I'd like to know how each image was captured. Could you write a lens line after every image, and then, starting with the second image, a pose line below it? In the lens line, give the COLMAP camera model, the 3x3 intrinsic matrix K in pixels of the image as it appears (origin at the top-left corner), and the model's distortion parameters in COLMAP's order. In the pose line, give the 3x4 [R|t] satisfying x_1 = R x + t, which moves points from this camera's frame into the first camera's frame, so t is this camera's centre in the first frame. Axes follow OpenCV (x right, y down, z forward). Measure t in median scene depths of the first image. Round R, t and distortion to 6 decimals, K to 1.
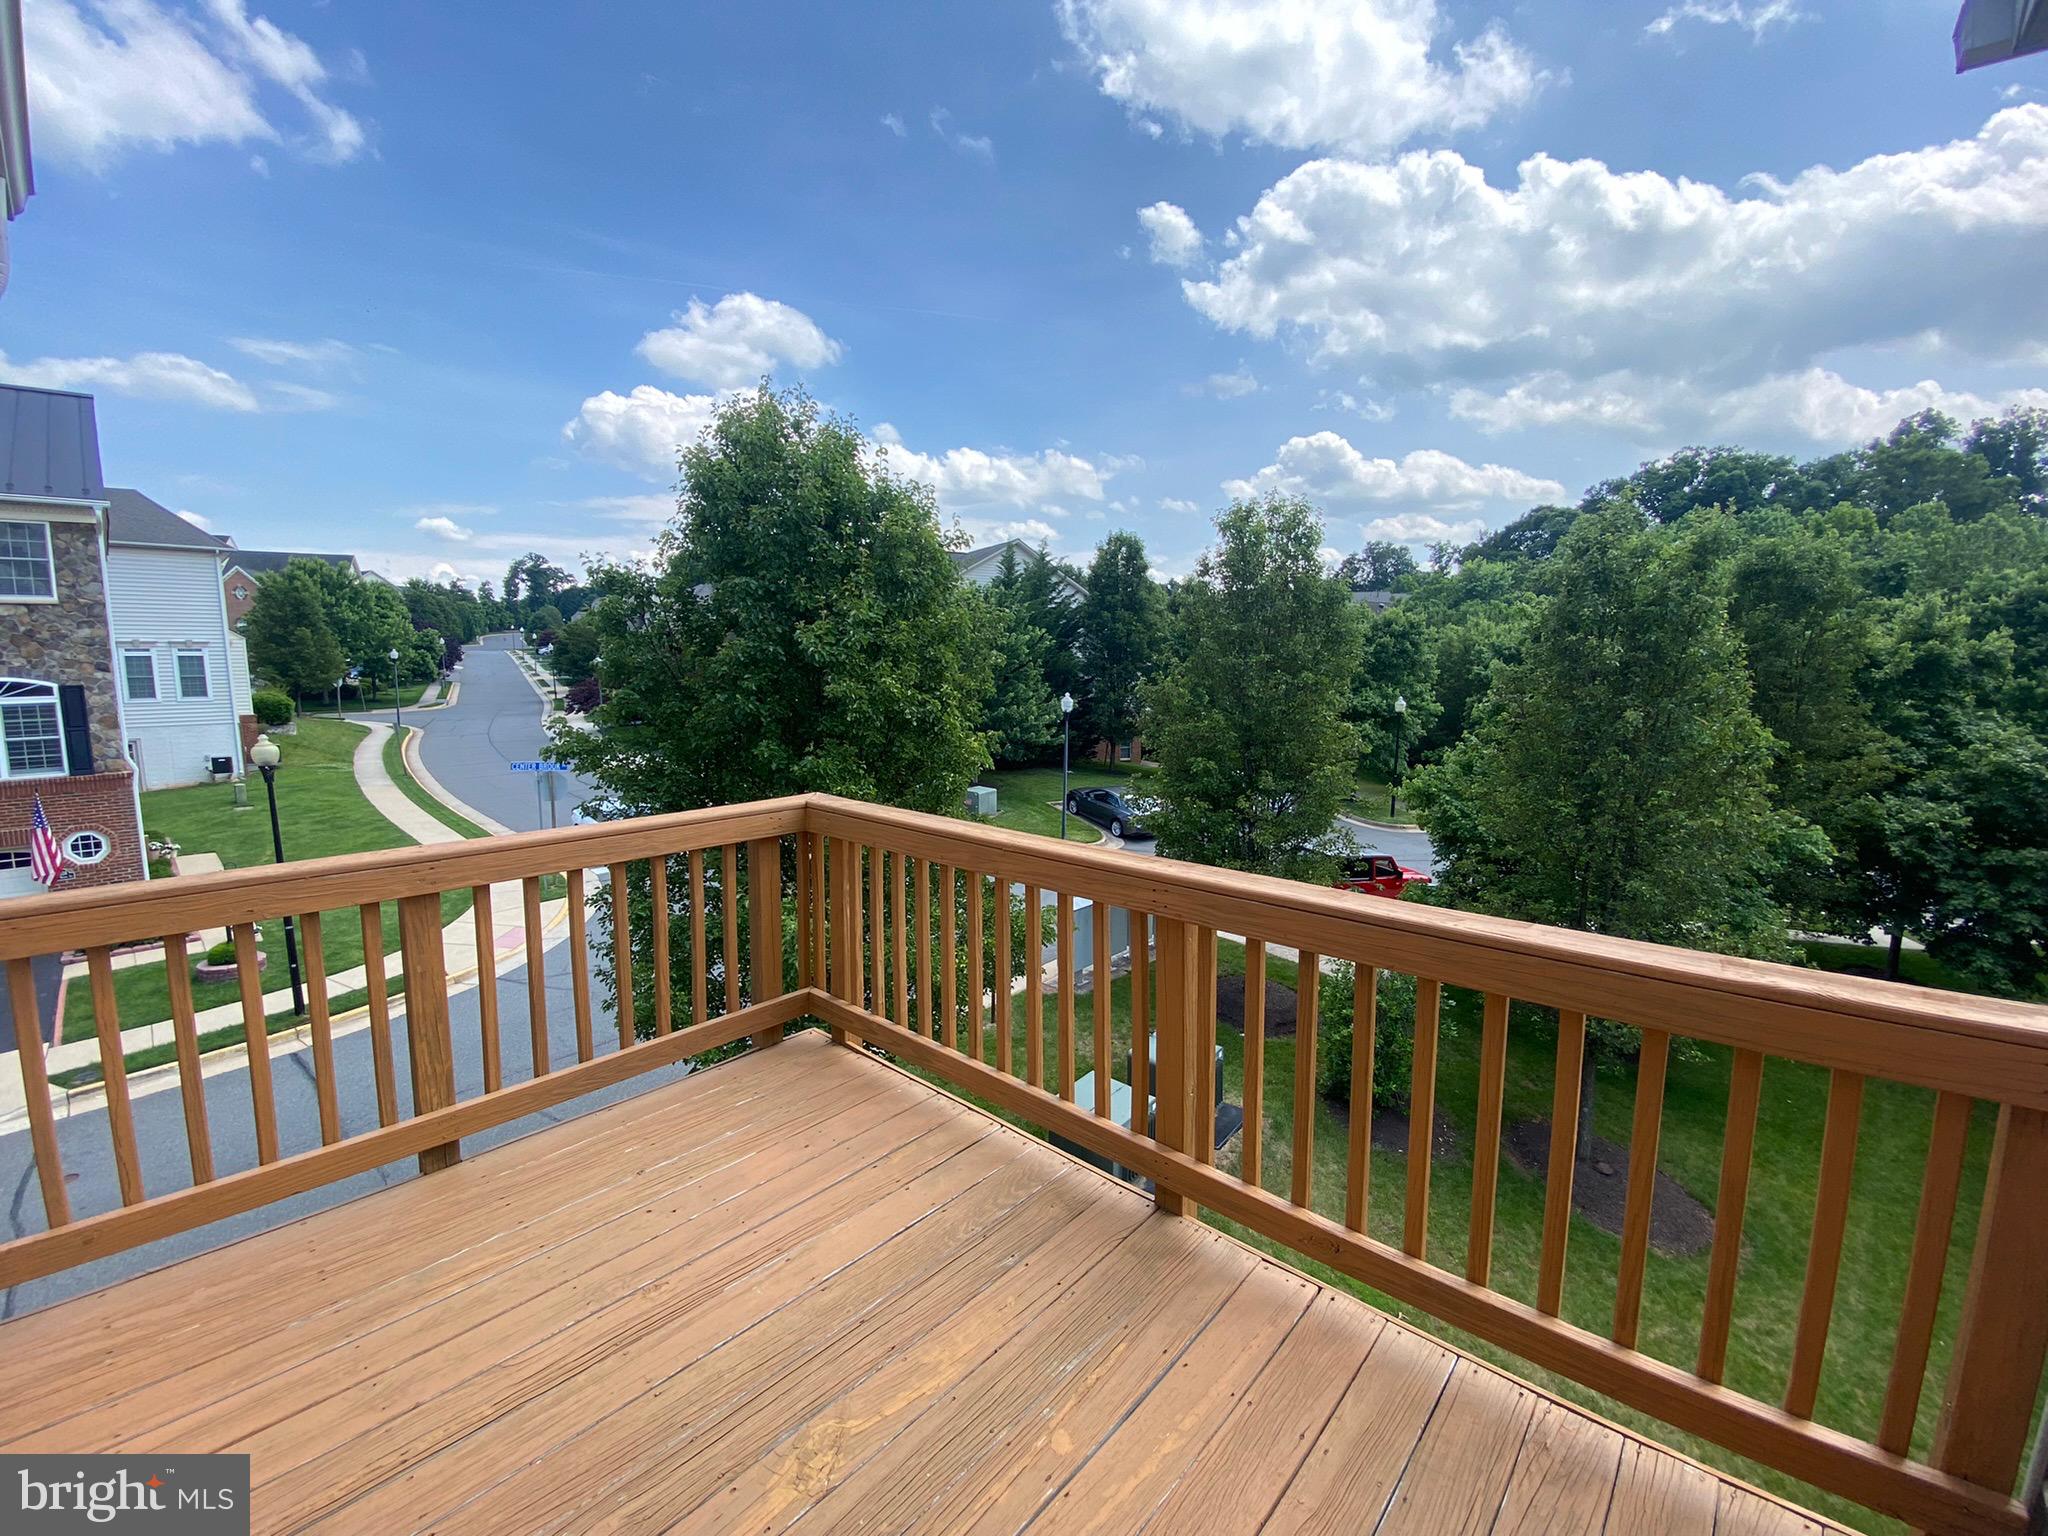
lens RADIAL K [[814.7, 0, 1020.6], [0, 814.7, 775.1], [0, 0, 1]] dist [-0.001795, -0.012392]
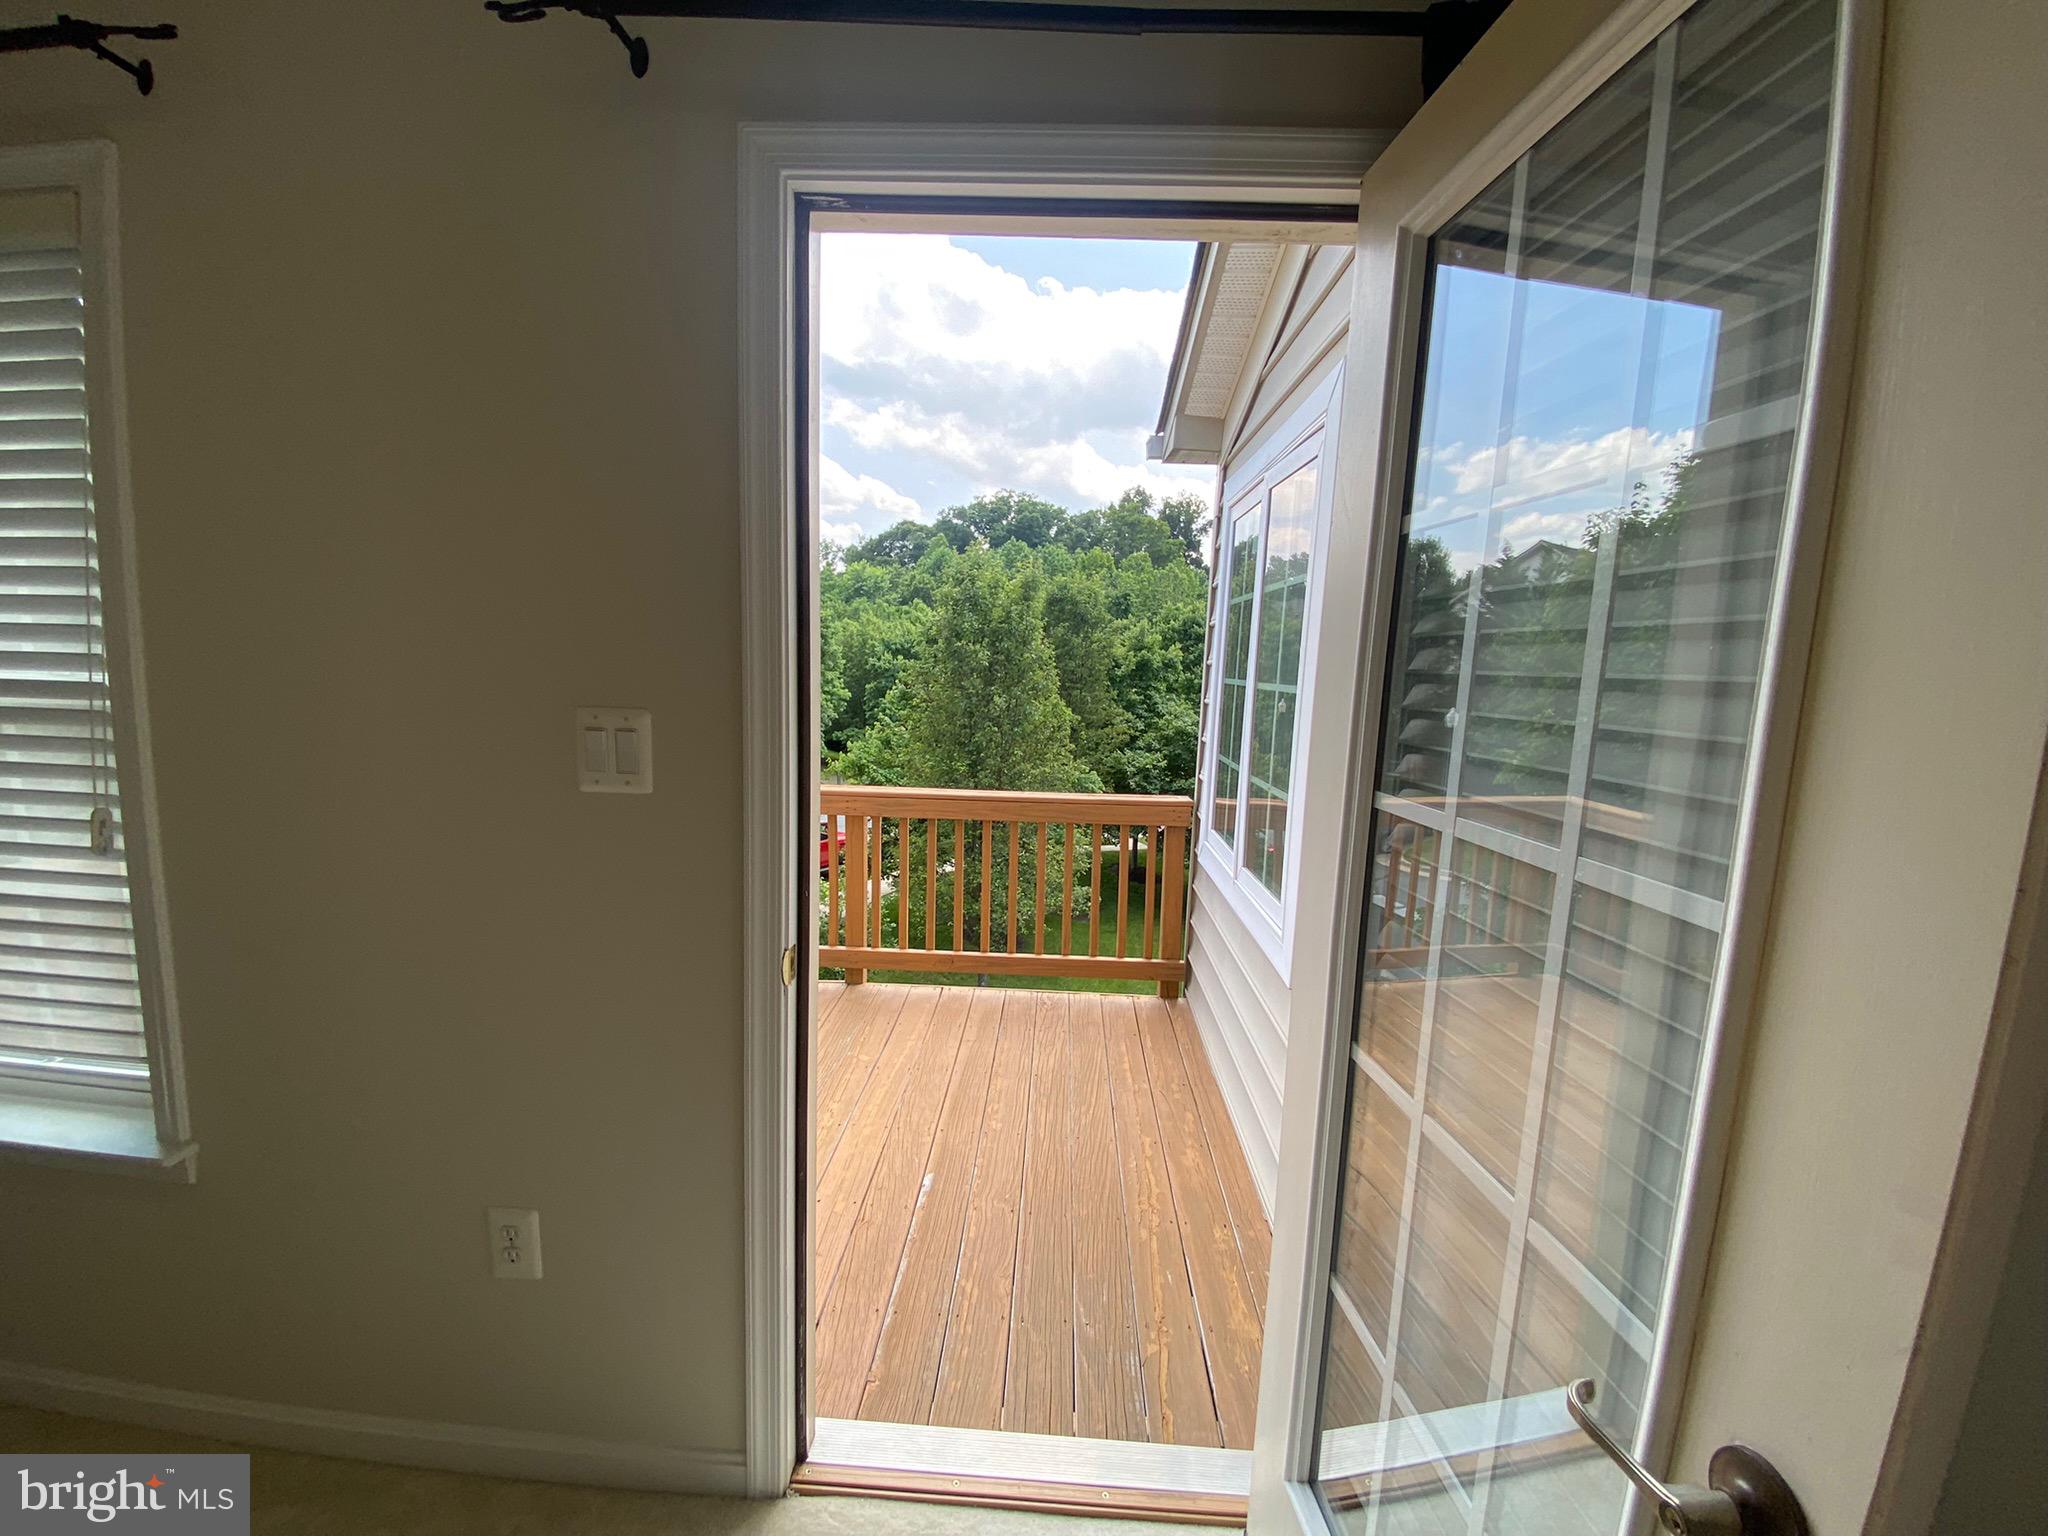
lens RADIAL K [[836.2, 0, 1024.0], [0, 836.2, 768.0], [0, 0, 1]] dist [-0.000295, 0.000005]
pose [[0.761019, -0.056597, 0.646256, -0.084339], [0.051369, 0.998316, 0.026938, 0.004327], [-0.646692, 0.012697, 0.762645, -0.077433]]
